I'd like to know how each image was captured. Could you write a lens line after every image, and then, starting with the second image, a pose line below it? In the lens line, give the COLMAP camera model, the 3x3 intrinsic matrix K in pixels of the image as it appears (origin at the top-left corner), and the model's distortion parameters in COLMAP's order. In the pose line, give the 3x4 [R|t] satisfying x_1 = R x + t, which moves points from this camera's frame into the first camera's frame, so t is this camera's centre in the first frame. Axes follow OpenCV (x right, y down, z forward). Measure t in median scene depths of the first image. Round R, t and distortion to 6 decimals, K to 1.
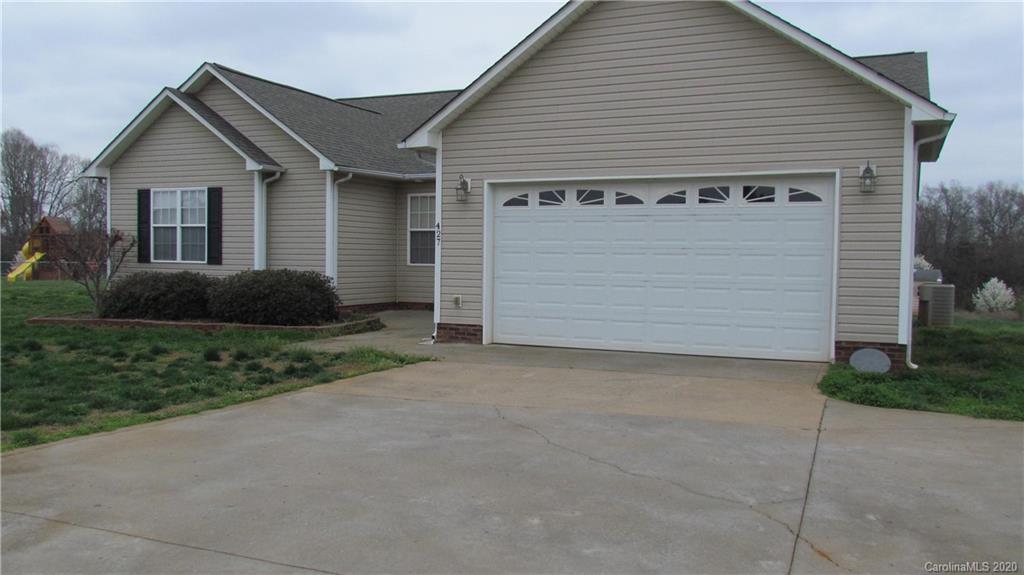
lens RADIAL K [[845.9, 0, 512.0], [0, 845.9, 287.5], [0, 0, 1]] dist [-0.018164, 0.001541]
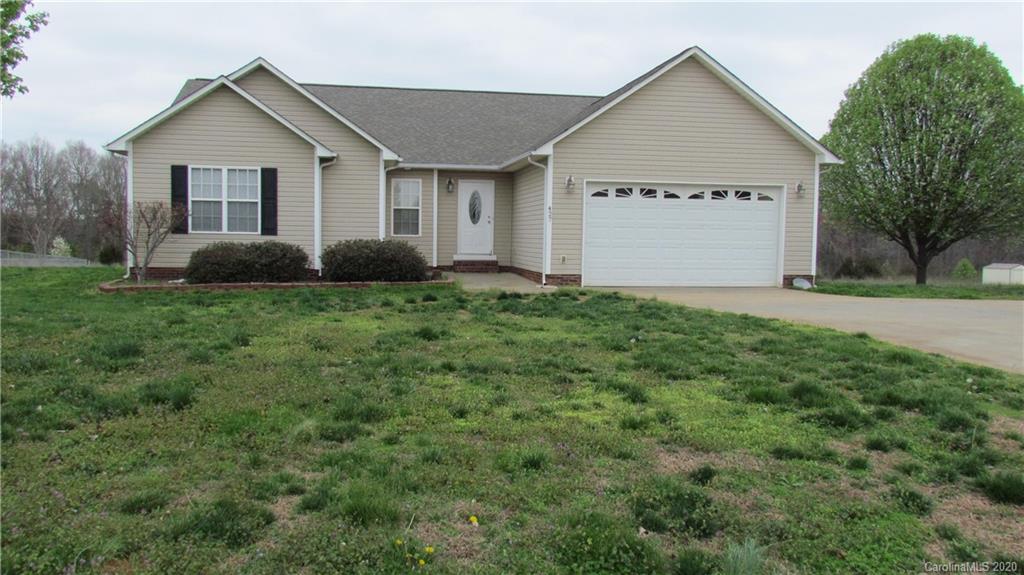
lens RADIAL K [[845.9, 0, 512.0], [0, 845.9, 287.5], [0, 0, 1]] dist [-0.018164, 0.001541]
pose [[0.831103, -0.031428, 0.555230, -0.740194], [0.016055, 0.999342, 0.032533, 0.012376], [-0.555887, -0.018124, 0.831060, -0.147680]]
